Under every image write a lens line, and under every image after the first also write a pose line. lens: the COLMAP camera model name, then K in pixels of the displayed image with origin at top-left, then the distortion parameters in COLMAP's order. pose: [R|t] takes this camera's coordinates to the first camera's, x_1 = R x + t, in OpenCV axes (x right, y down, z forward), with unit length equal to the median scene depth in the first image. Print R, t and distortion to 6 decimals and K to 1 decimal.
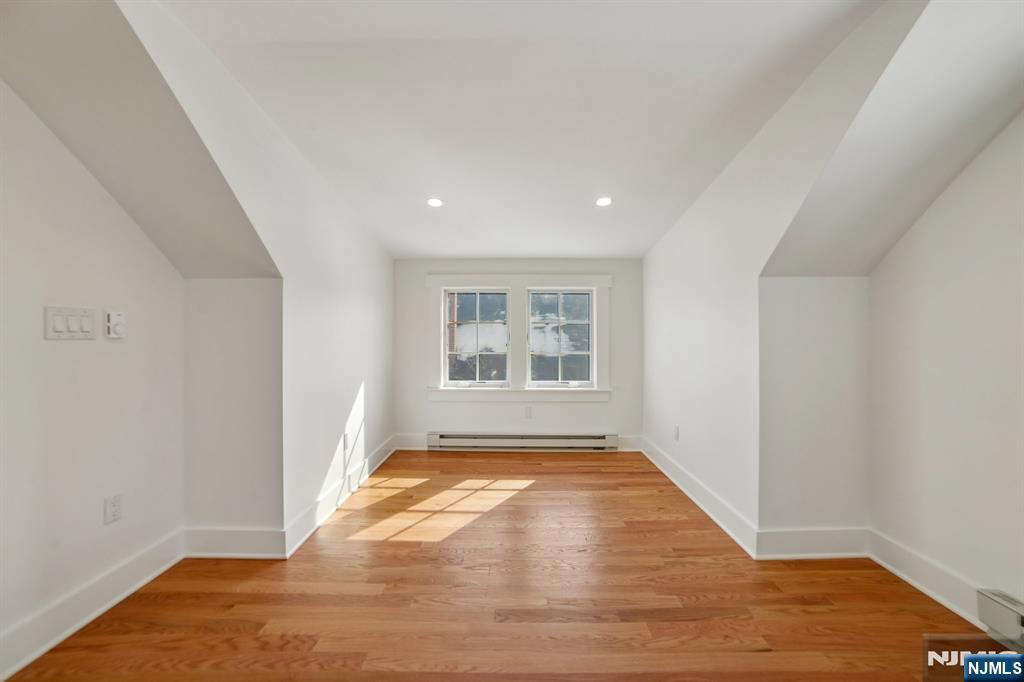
lens RADIAL K [[423.2, 0, 516.7], [0, 423.2, 336.4], [0, 0, 1]] dist [-0.024575, 0.000527]
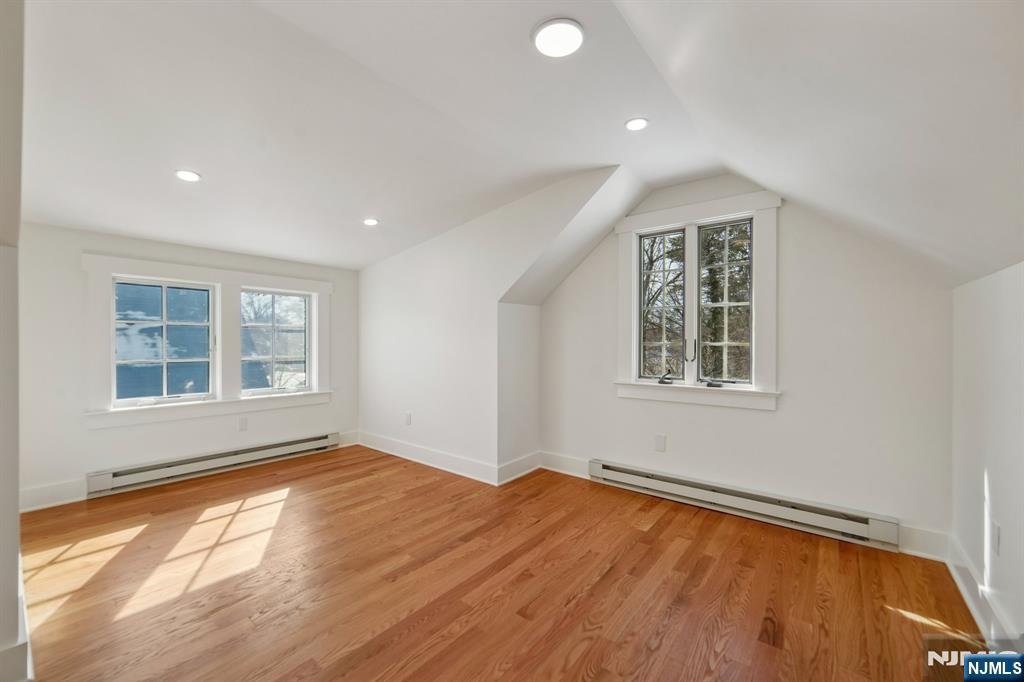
lens RADIAL K [[412.1, 0, 509.4], [0, 412.1, 340.5], [0, 0, 1]] dist [-0.003225, 0.000231]
pose [[0.622589, 0.003757, 0.782540, -0.363041], [-0.002306, 0.999993, -0.002966, 0.001554], [-0.782546, 0.000042, 0.622593, 0.009614]]
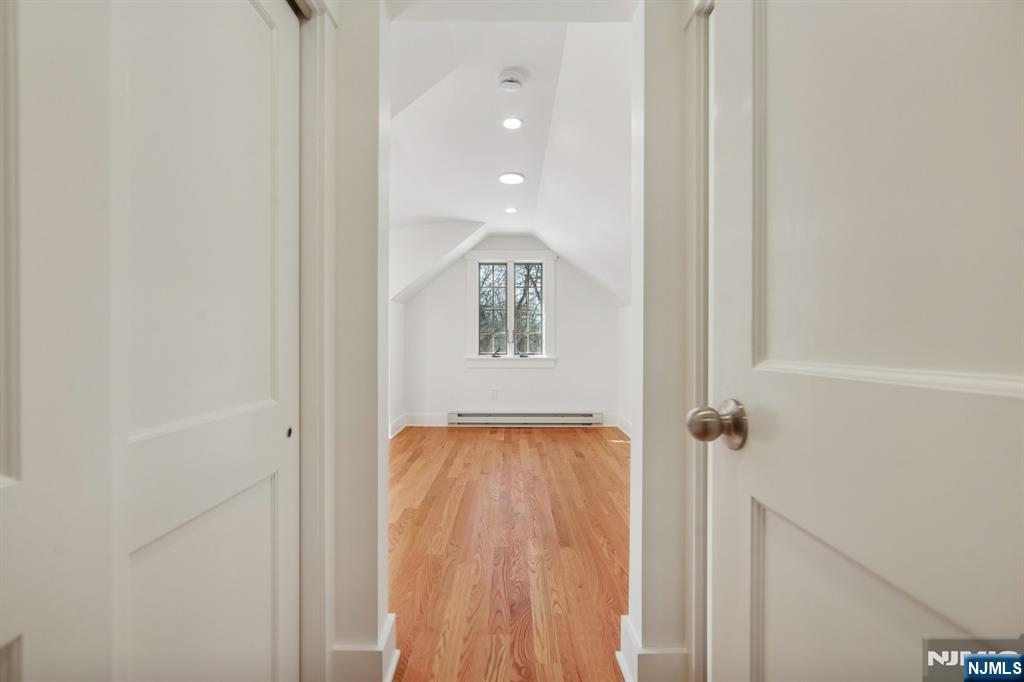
lens RADIAL K [[405.1, 0, 508.7], [0, 405.1, 341.3], [0, 0, 1]] dist [0.000325, 0.000170]
pose [[0.005512, -0.000407, 0.999985, -0.873469], [0.002369, 0.999997, 0.000394, 0.034977], [-0.999982, 0.002367, 0.005512, 0.247016]]
